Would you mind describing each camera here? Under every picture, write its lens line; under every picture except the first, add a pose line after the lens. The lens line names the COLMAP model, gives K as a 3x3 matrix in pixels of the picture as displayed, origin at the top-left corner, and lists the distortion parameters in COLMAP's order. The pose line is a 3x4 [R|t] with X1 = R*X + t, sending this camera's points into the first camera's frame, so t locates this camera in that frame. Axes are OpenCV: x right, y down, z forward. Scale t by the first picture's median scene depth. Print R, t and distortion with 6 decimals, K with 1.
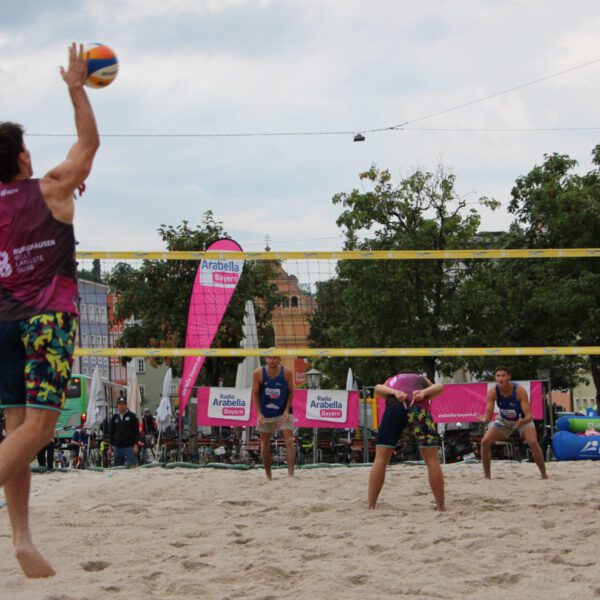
lens RADIAL K [[1646.5, 0, 272.0], [0, 1646.5, 301.5], [0, 0, 1]] dist [0.156274, 0.166937]
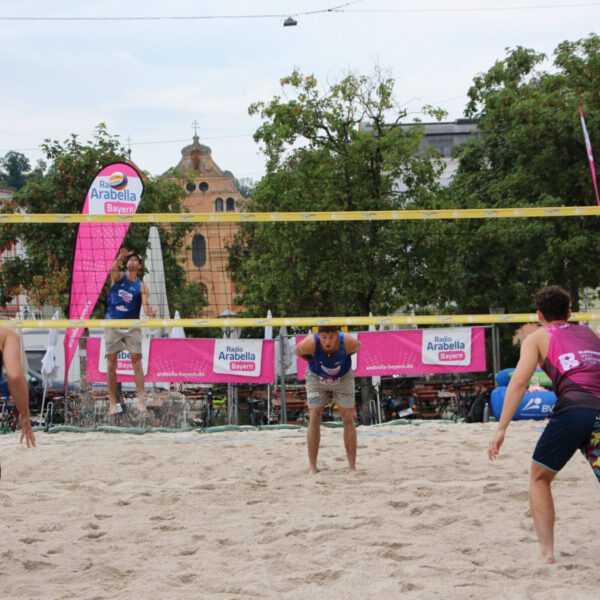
lens RADIAL K [[2382.2, 0, 317.4], [0, 2382.2, 299.9], [0, 0, 1]] dist [0.360357, 3.364151]
pose [[0.999791, -0.006754, 0.019312, 0.047838], [0.005344, 0.997381, 0.072128, -0.053014], [-0.019749, -0.072010, 0.997208, -0.228328]]
